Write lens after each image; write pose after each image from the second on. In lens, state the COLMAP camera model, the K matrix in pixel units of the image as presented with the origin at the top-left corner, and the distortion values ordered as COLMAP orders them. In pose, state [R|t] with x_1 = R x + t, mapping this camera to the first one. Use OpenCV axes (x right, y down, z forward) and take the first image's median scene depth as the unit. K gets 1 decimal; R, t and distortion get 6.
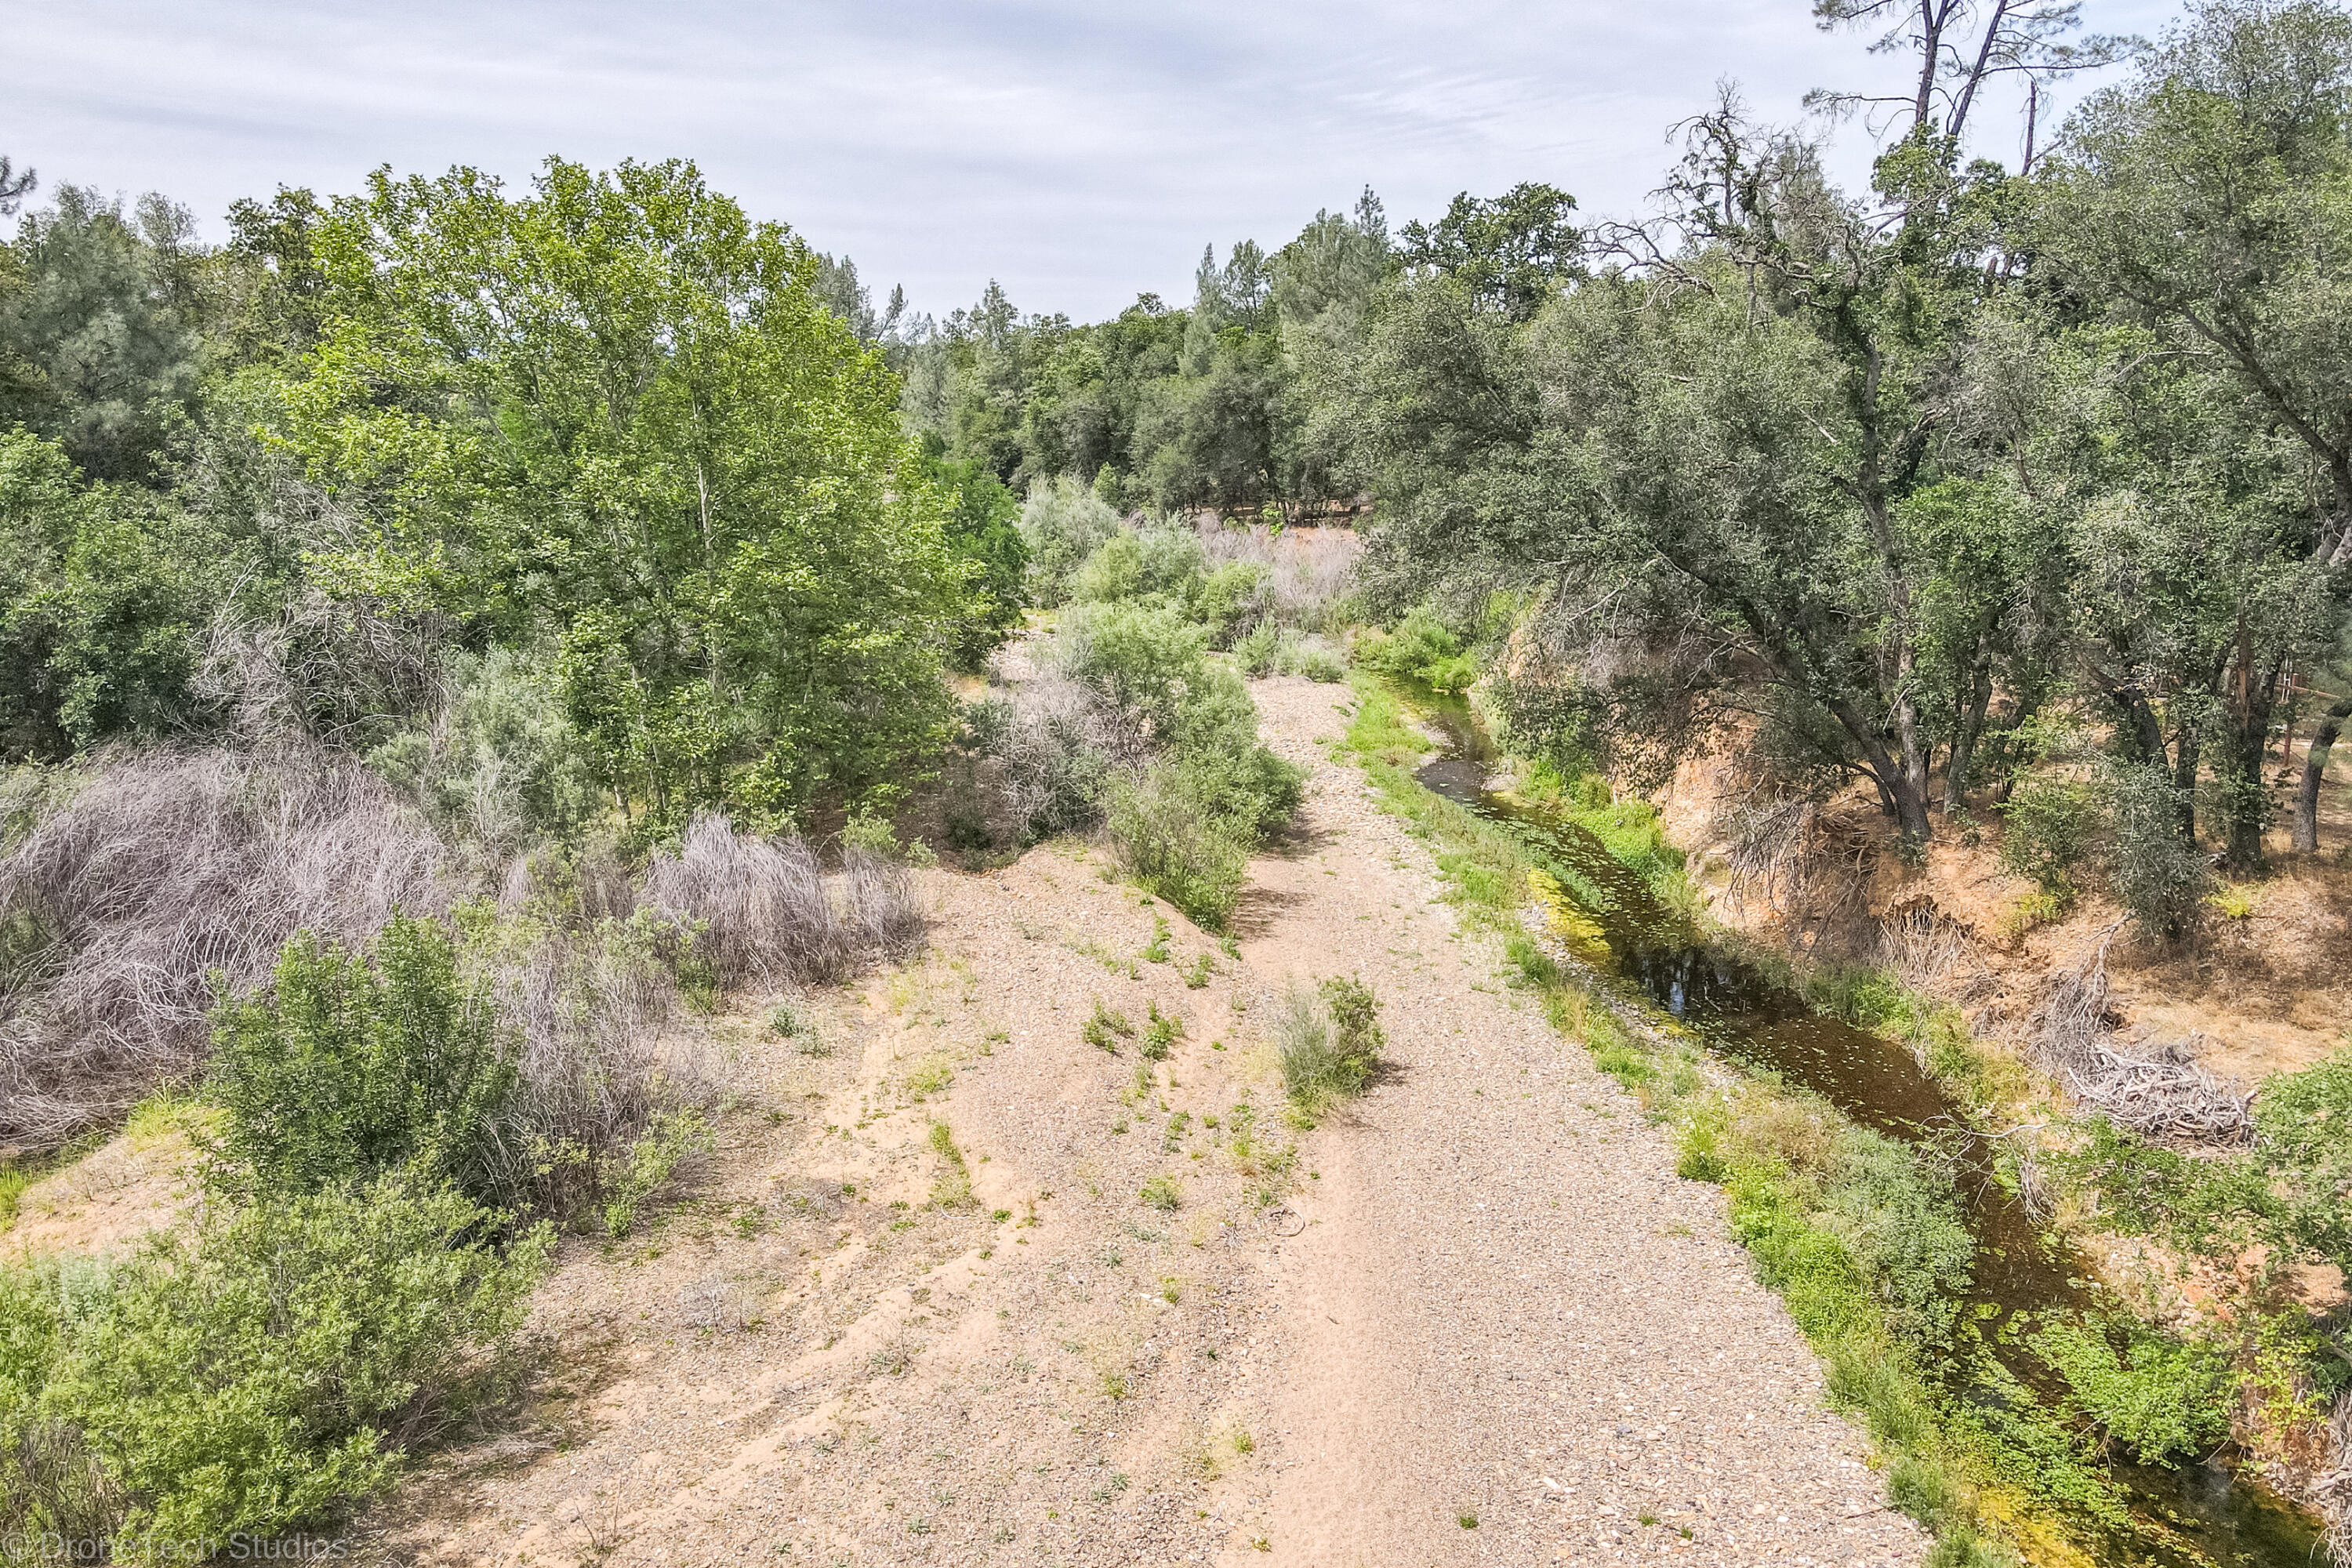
lens RADIAL K [[1749.5, 0, 1156.9], [0, 1749.5, 742.5], [0, 0, 1]] dist [-0.014379, 0.044287]
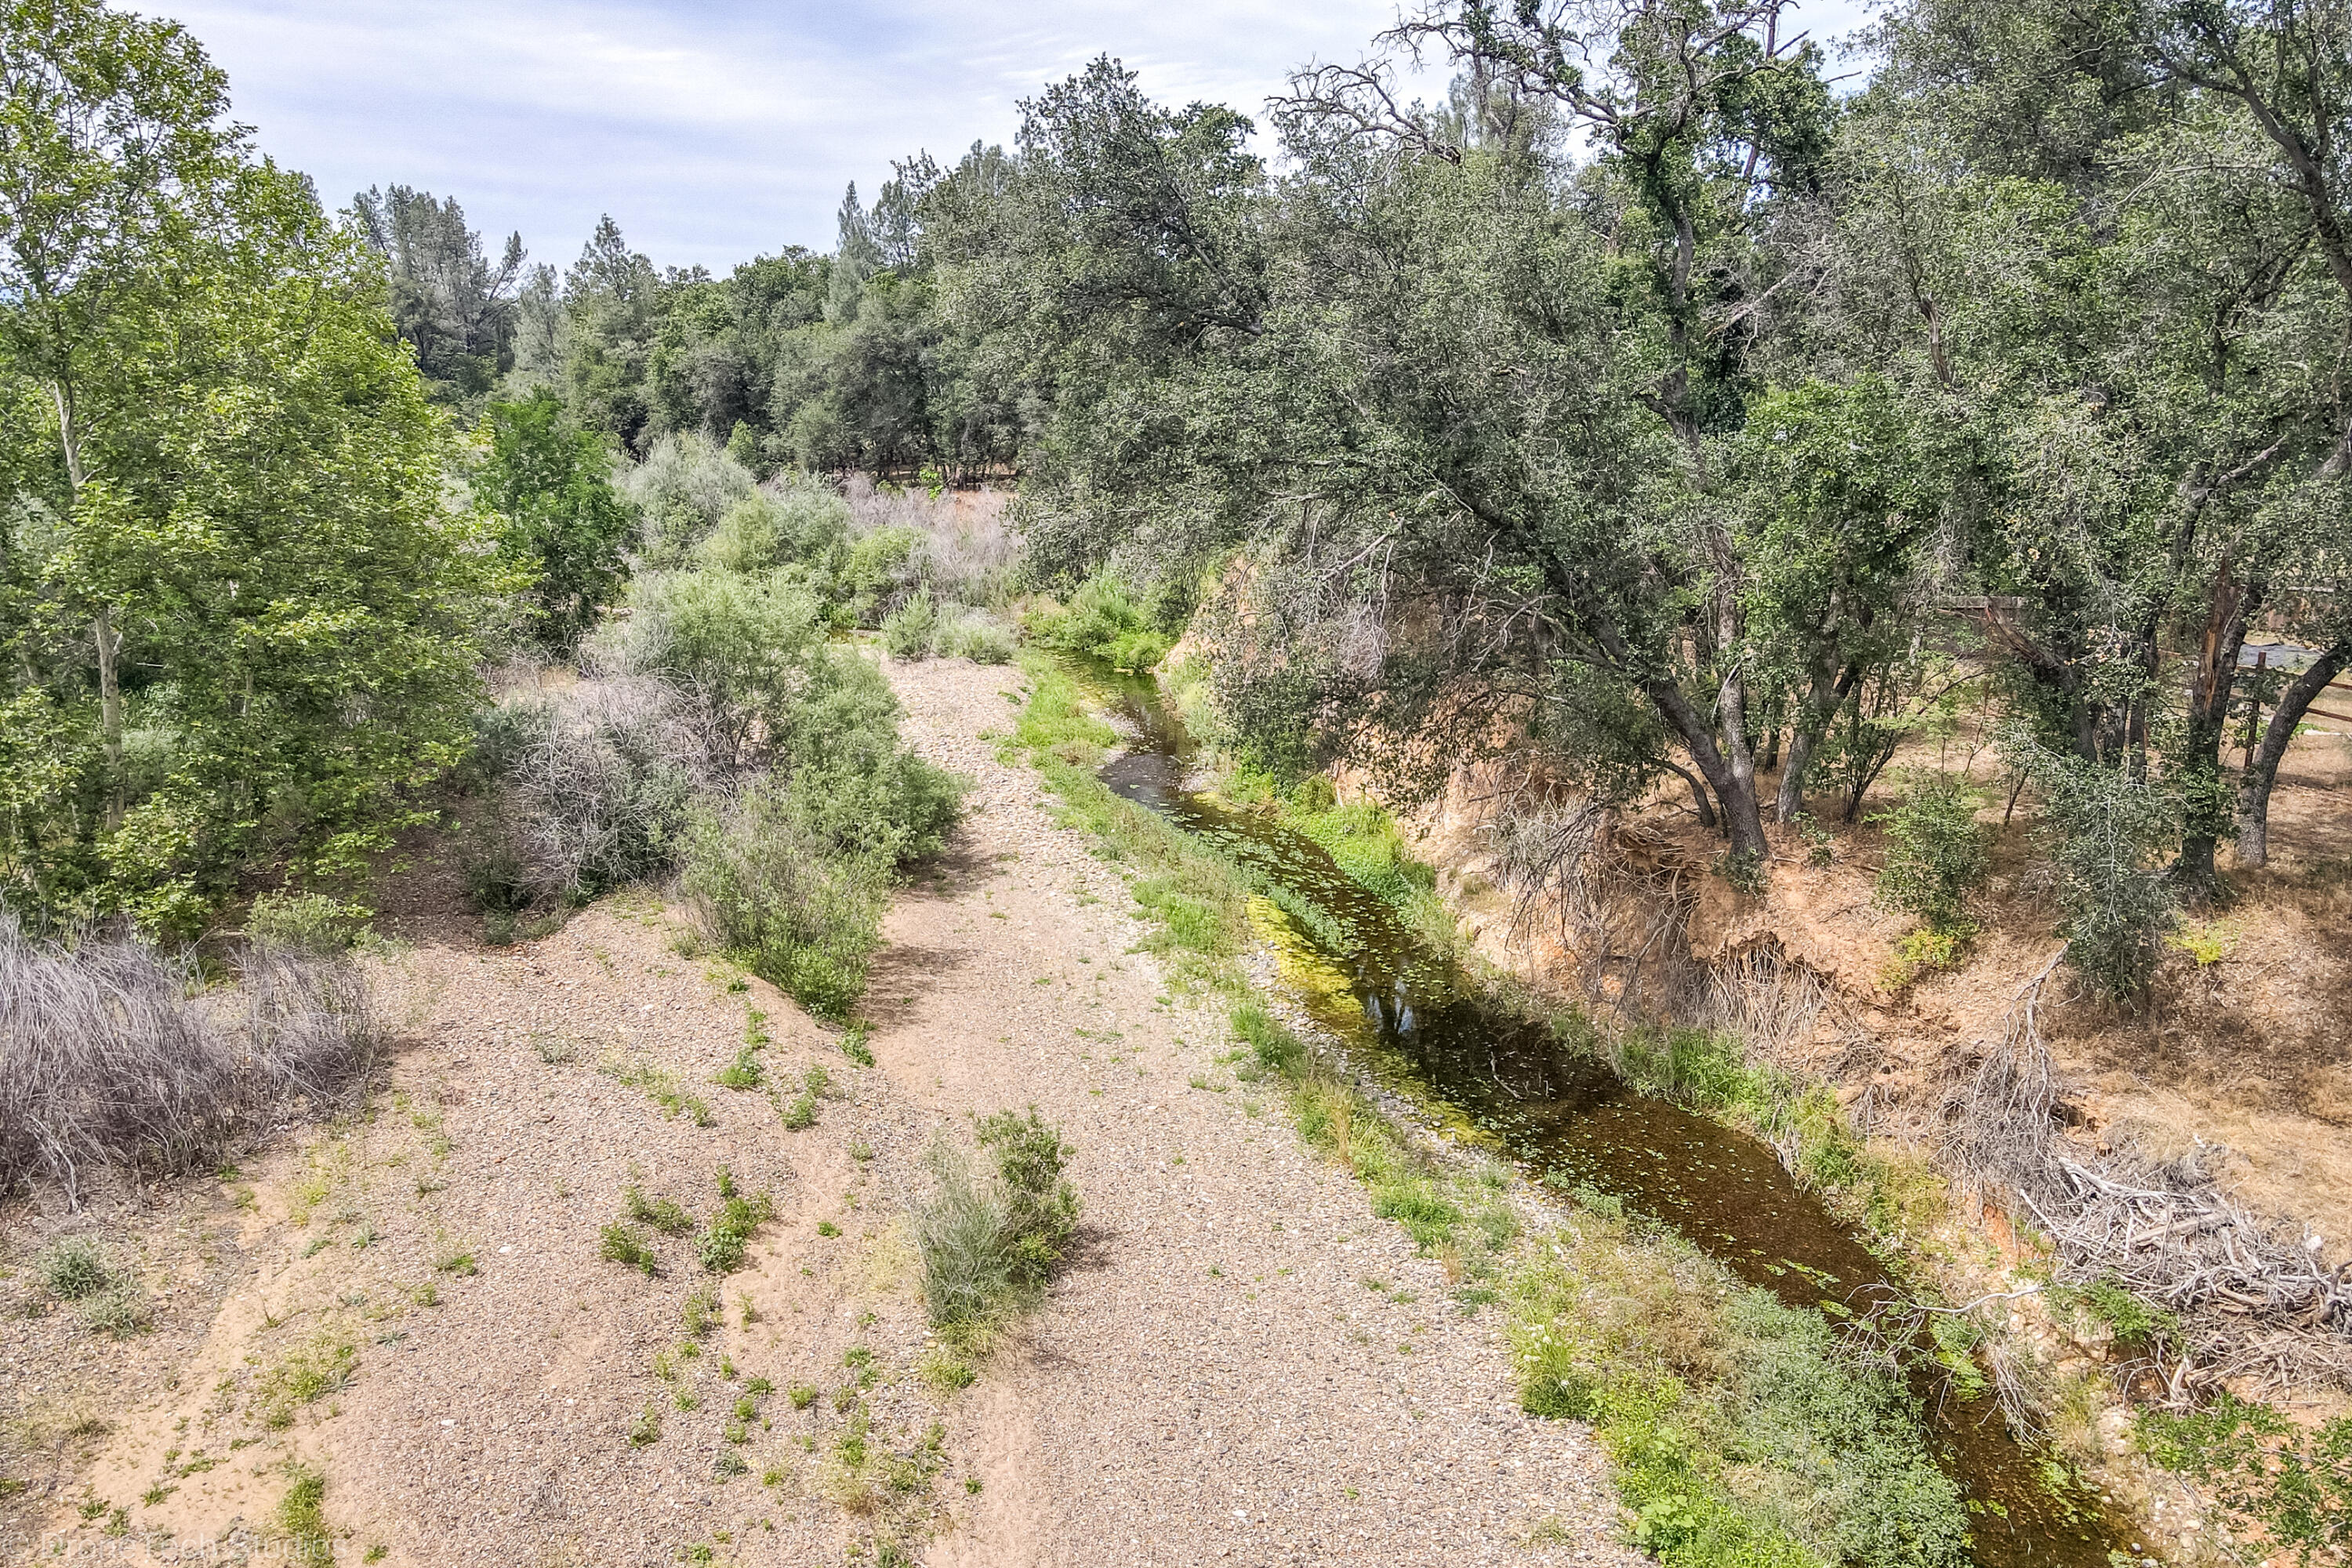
lens RADIAL K [[1703.3, 0, 1176.1], [0, 1703.3, 746.2], [0, 0, 1]] dist [-0.000050, 0.019179]
pose [[0.980265, -0.032297, 0.195031, 0.039013], [0.028793, 0.999369, 0.020776, -0.016750], [-0.195579, -0.014751, 0.980577, 0.303637]]
